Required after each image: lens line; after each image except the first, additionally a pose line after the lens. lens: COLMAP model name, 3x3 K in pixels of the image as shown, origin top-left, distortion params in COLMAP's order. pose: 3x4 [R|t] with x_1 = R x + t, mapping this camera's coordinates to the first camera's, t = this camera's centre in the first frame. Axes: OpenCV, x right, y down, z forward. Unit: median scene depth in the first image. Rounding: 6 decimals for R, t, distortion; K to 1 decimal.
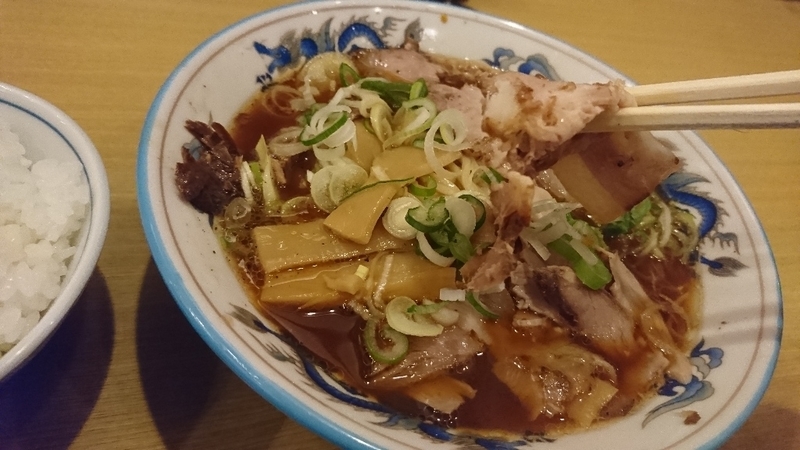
lens RADIAL K [[555.3, 0, 400.0], [0, 555.3, 225.0], [0, 0, 1]] dist [0.150977, -0.201746]
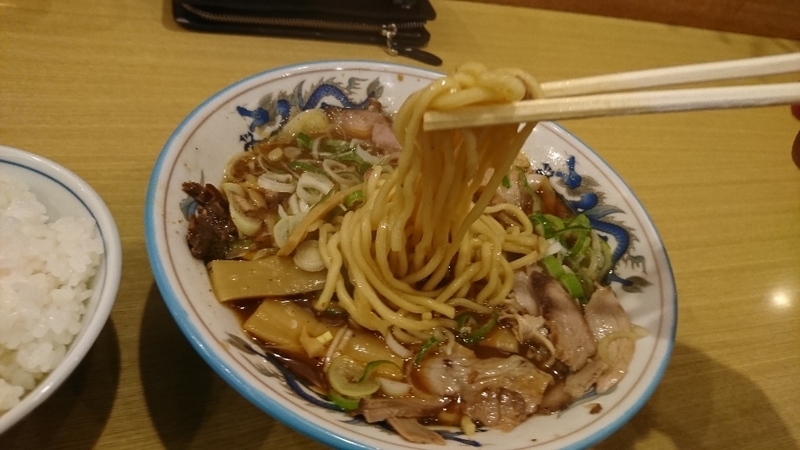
lens RADIAL K [[547.8, 0, 400.0], [0, 547.8, 225.0], [0, 0, 1]] dist [0.207797, -0.280447]
pose [[0.998759, -0.030775, 0.039153, 0.033429], [0.031972, 0.999029, -0.030324, -0.036630], [-0.038182, 0.031538, 0.998773, -0.202483]]
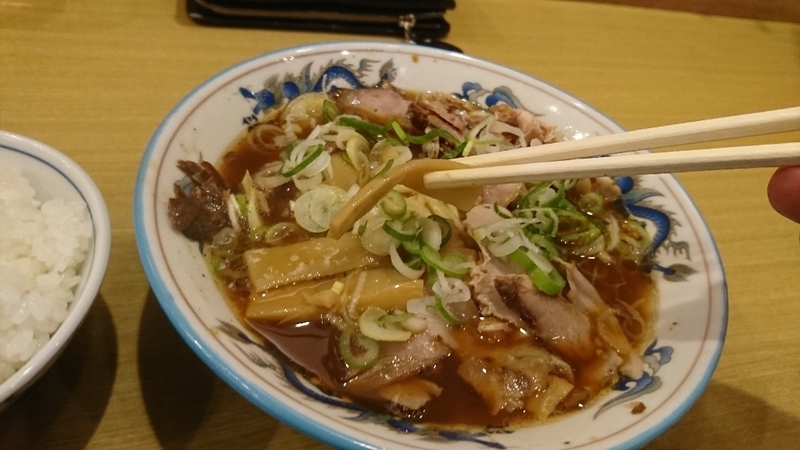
lens RADIAL K [[547.2, 0, 396.4], [0, 547.2, 230.3], [0, 0, 1]] dist [0.201221, -0.278185]
pose [[0.998981, -0.042216, -0.015973, 0.065550], [0.041460, 0.998126, -0.044997, 0.021873], [0.017843, 0.044289, 0.998859, -0.094727]]
